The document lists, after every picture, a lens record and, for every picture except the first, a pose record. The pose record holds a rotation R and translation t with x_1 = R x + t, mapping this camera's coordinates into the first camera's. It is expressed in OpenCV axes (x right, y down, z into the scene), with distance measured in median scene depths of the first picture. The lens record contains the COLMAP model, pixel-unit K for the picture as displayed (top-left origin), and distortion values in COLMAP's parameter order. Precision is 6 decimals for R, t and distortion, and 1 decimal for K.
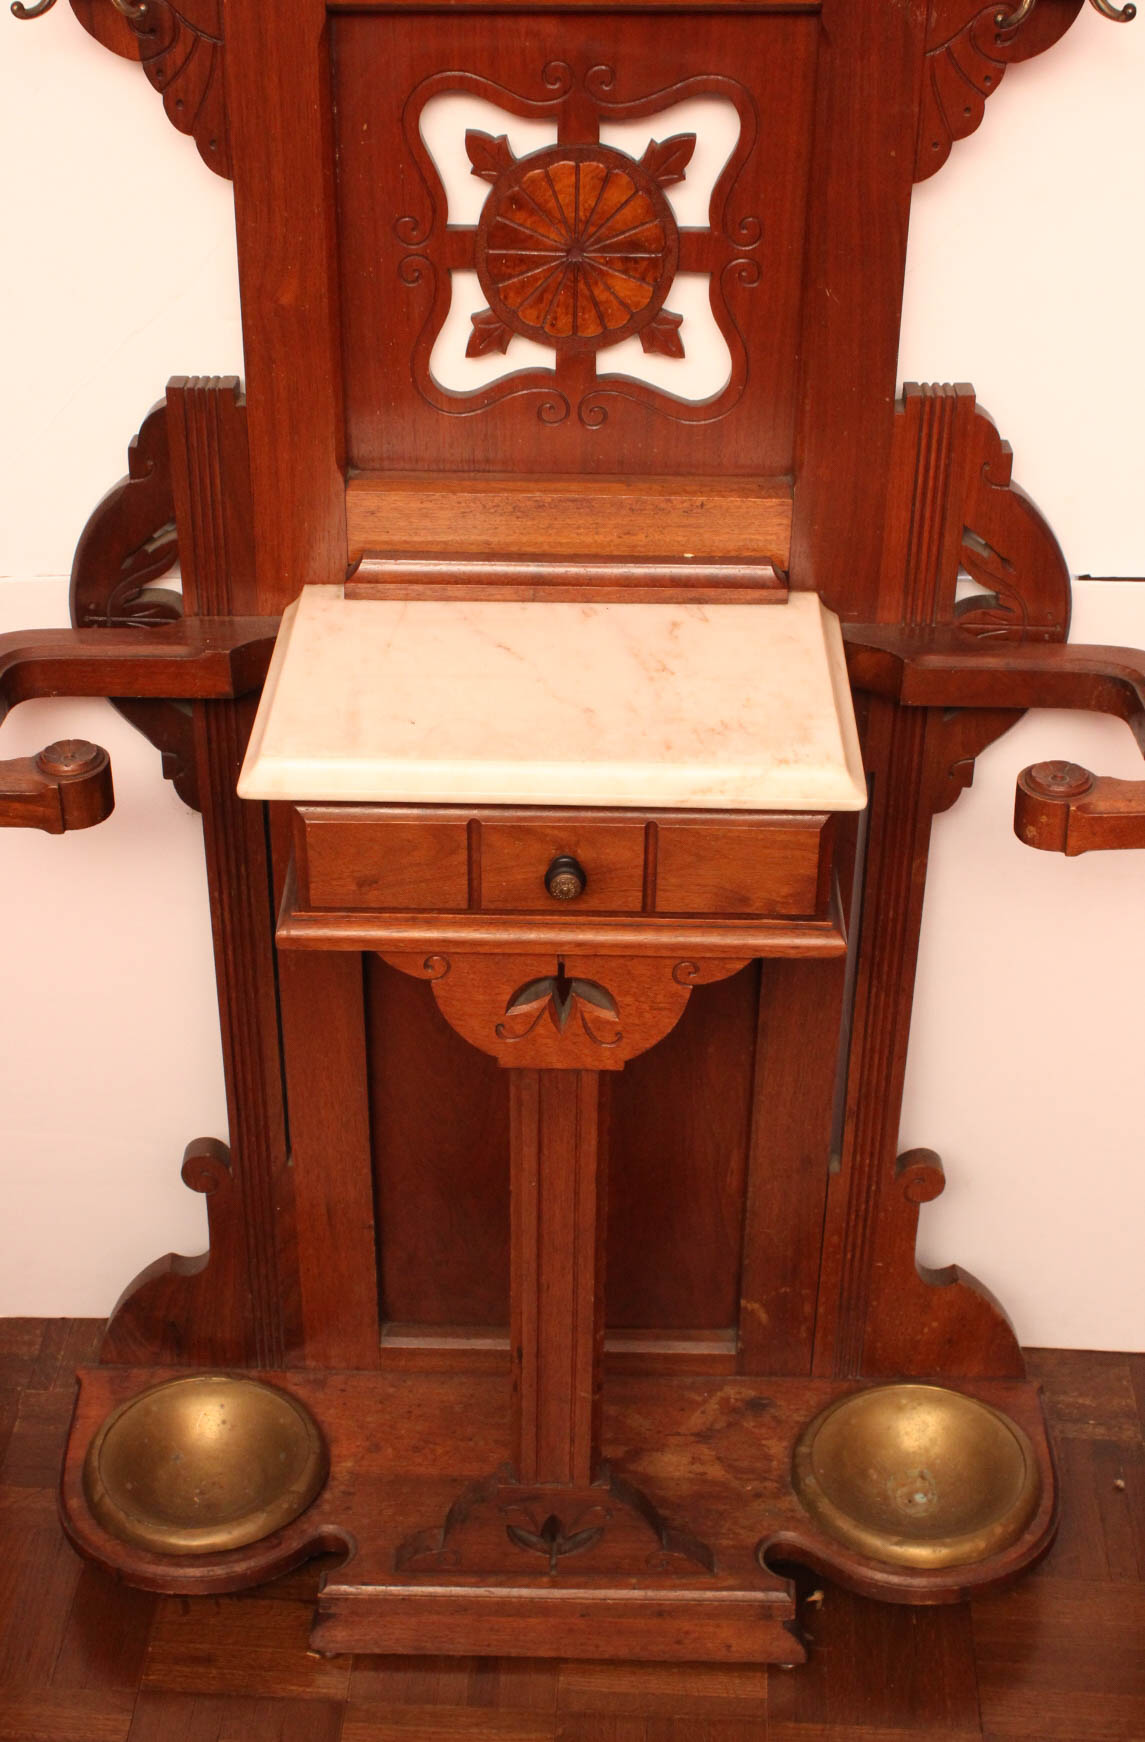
lens RADIAL K [[2595.3, 0, 484.1], [0, 2595.3, 948.9], [0, 0, 1]] dist [-0.053079, 0.000000]
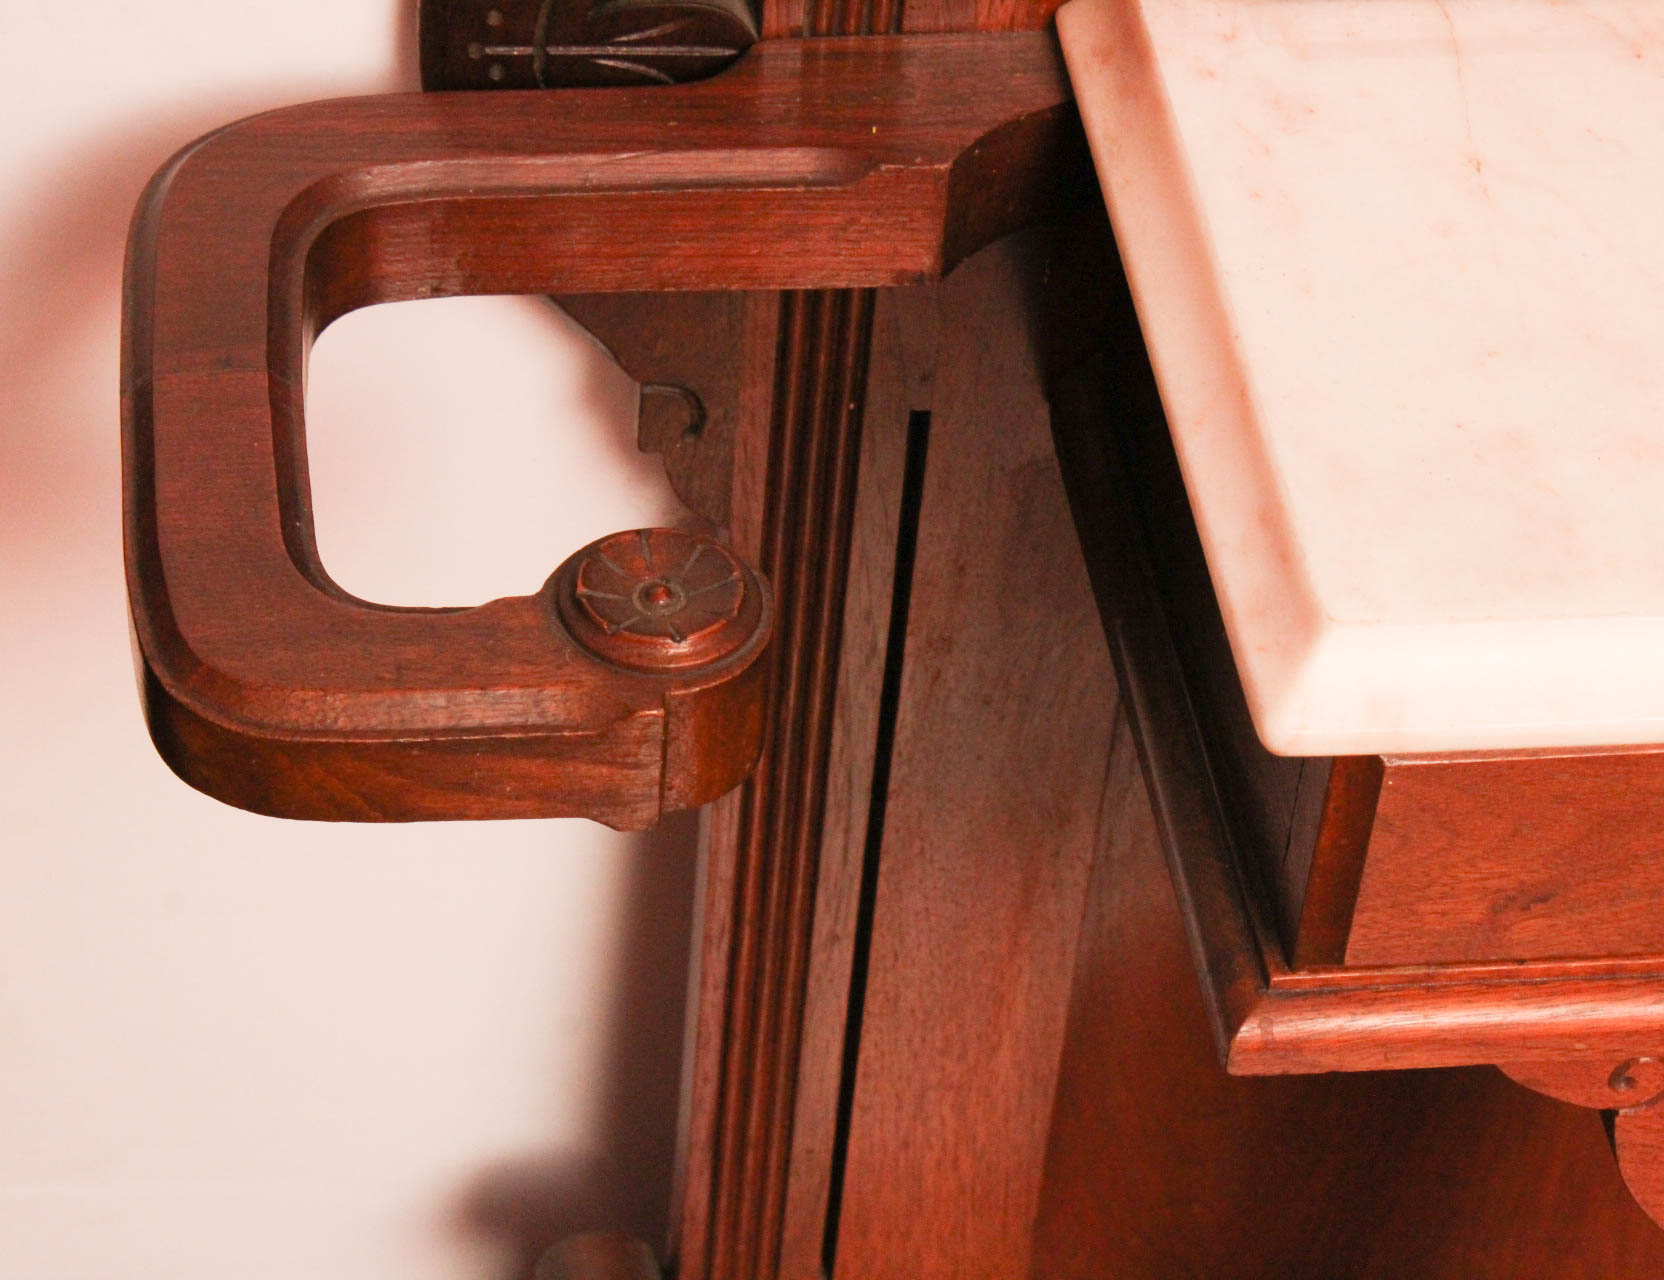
lens RADIAL K [[4553.7, 0, 679.9], [0, 4553.7, 630.3], [0, 0, 1]] dist [0.115419, 0.000000]
pose [[0.987343, -0.060044, 0.146792, -0.229158], [0.036159, 0.986411, 0.160267, -0.153843], [-0.154421, -0.152930, 0.976098, 0.402467]]
